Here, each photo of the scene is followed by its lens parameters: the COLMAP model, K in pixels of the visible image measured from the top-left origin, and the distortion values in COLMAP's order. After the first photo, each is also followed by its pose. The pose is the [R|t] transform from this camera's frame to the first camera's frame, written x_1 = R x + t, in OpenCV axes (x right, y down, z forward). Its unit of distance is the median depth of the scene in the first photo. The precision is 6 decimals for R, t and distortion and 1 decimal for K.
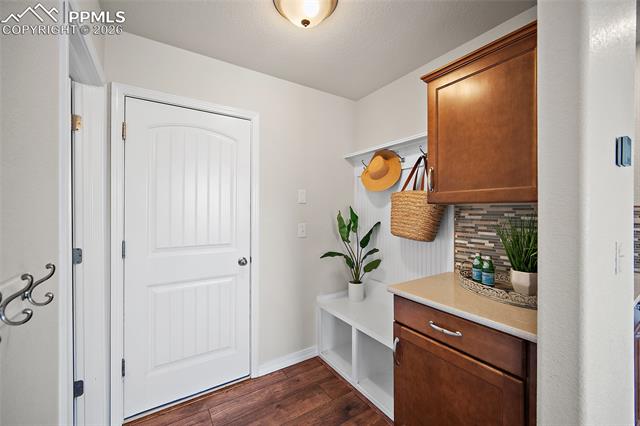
lens RADIAL K [[252.7, 0, 315.1], [0, 252.7, 212.3], [0, 0, 1]] dist [-0.000649, -0.000163]
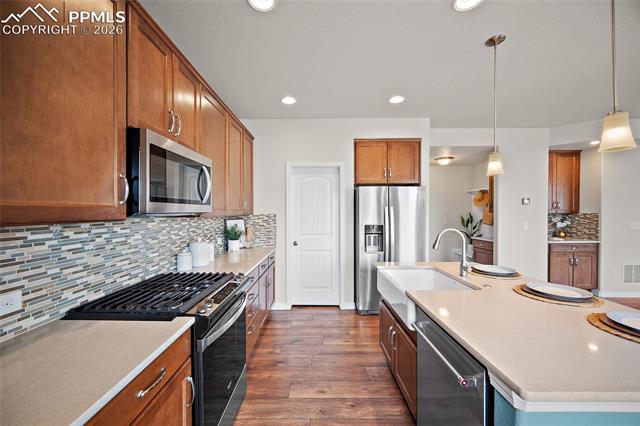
lens RADIAL K [[252.7, 0, 317.0], [0, 252.7, 213.4], [0, 0, 1]] dist [-0.000649, -0.000163]
pose [[0.846599, 0.004854, -0.532210, 0.233666], [0.000820, 0.999945, 0.010423, -0.049165], [0.532231, -0.009261, 0.846548, -2.118512]]
